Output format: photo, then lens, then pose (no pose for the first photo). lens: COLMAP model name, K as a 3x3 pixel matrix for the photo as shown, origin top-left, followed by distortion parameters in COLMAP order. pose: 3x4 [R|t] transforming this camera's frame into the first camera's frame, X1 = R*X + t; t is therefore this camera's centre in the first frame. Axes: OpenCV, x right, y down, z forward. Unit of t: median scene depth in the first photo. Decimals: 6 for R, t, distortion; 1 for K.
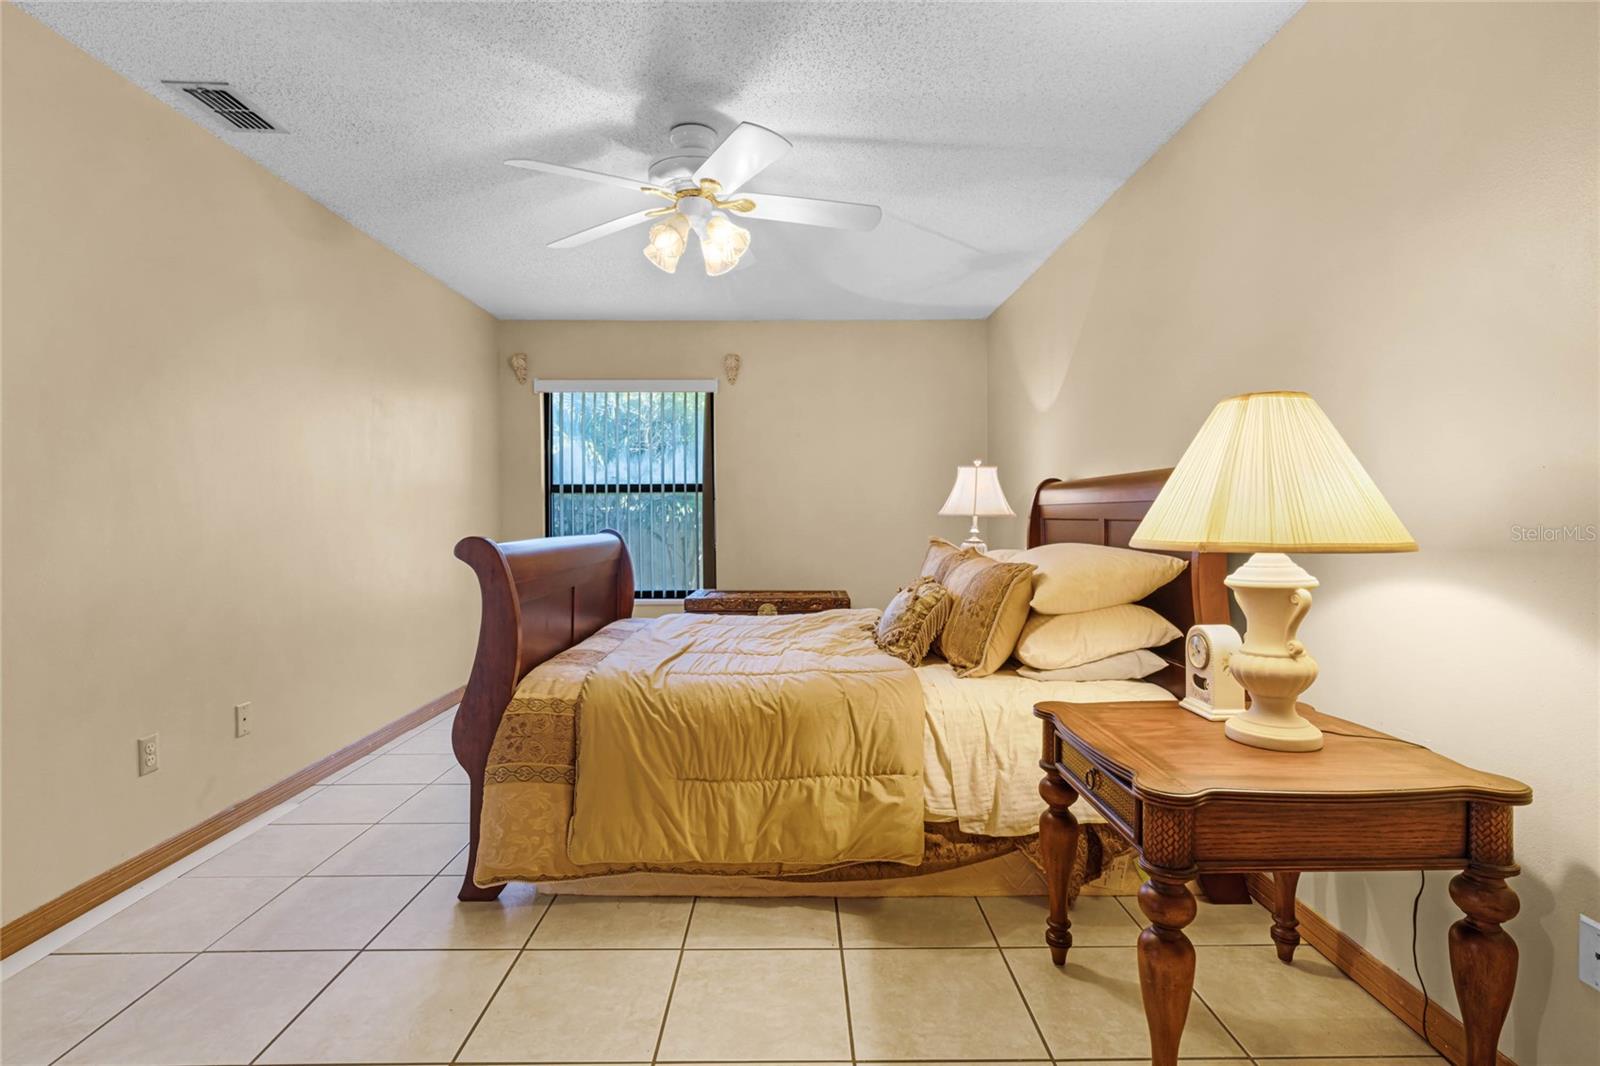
lens RADIAL K [[769.7, 0, 803.3], [0, 769.7, 526.0], [0, 0, 1]] dist [0.000369, 0.000286]
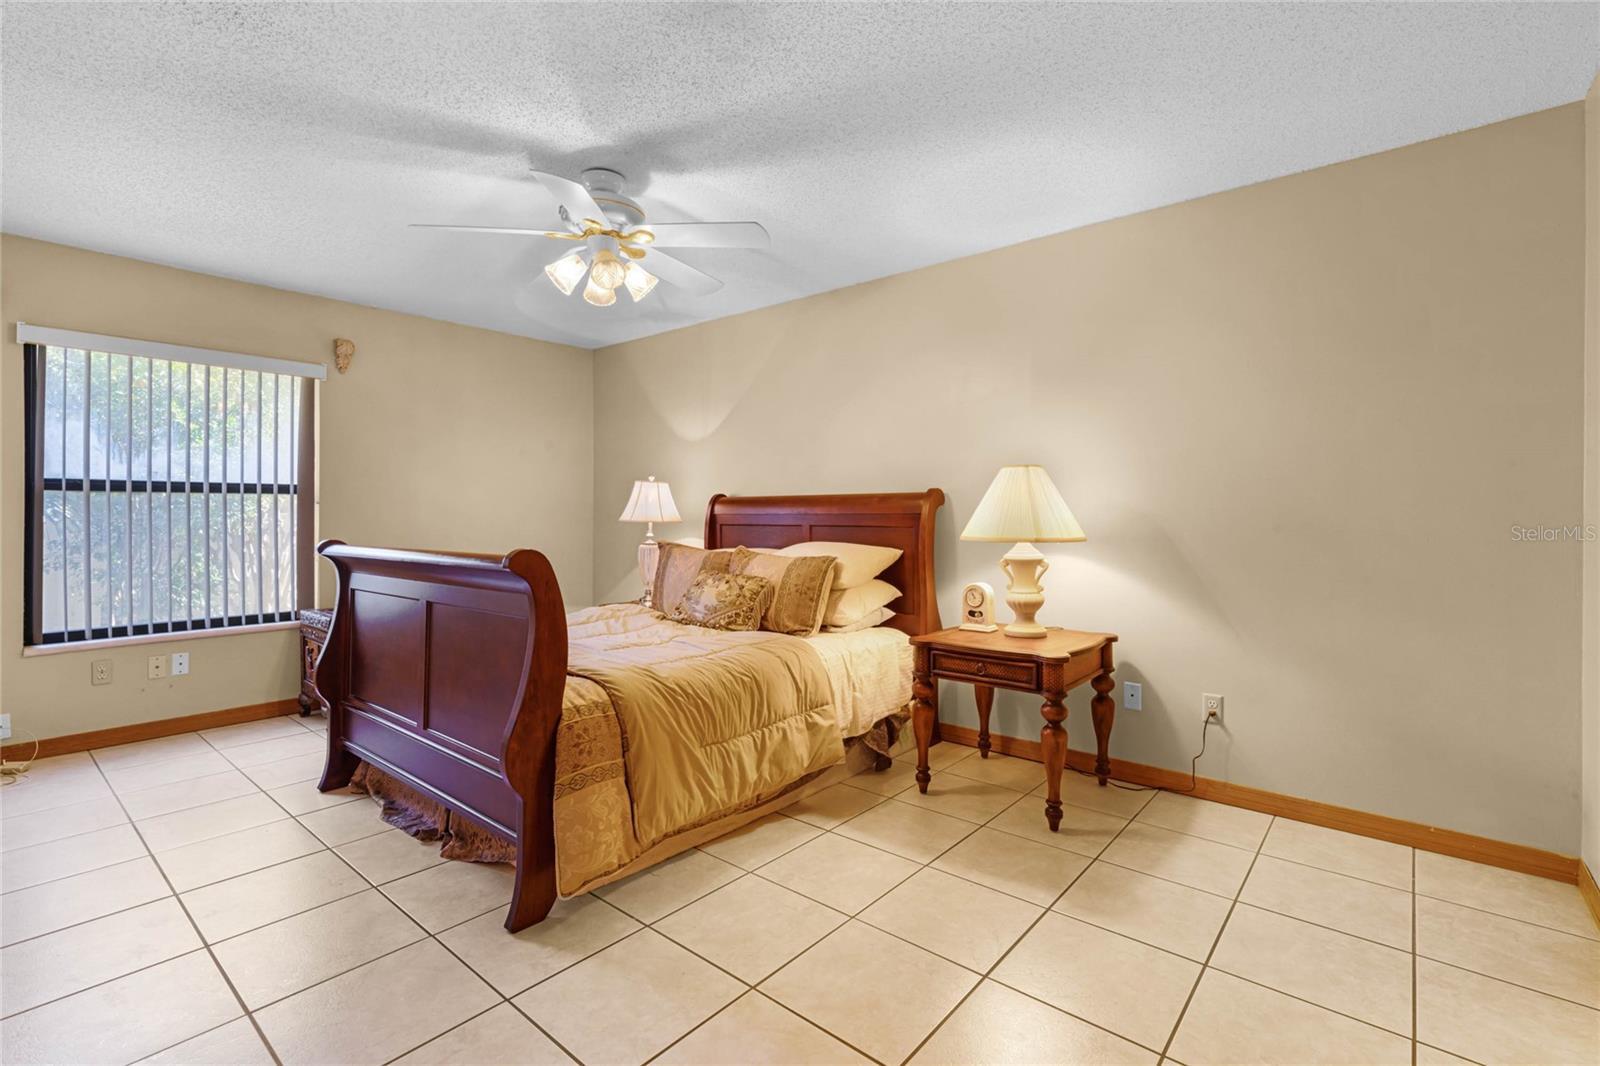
lens RADIAL K [[729.2, 0, 799.2], [0, 729.2, 516.2], [0, 0, 1]] dist [0.000158, -0.000311]
pose [[0.654116, 0.002563, 0.756390, -0.888661], [0.009094, 0.999895, -0.011253, -0.013978], [-0.756339, 0.014239, 0.654024, 0.136707]]
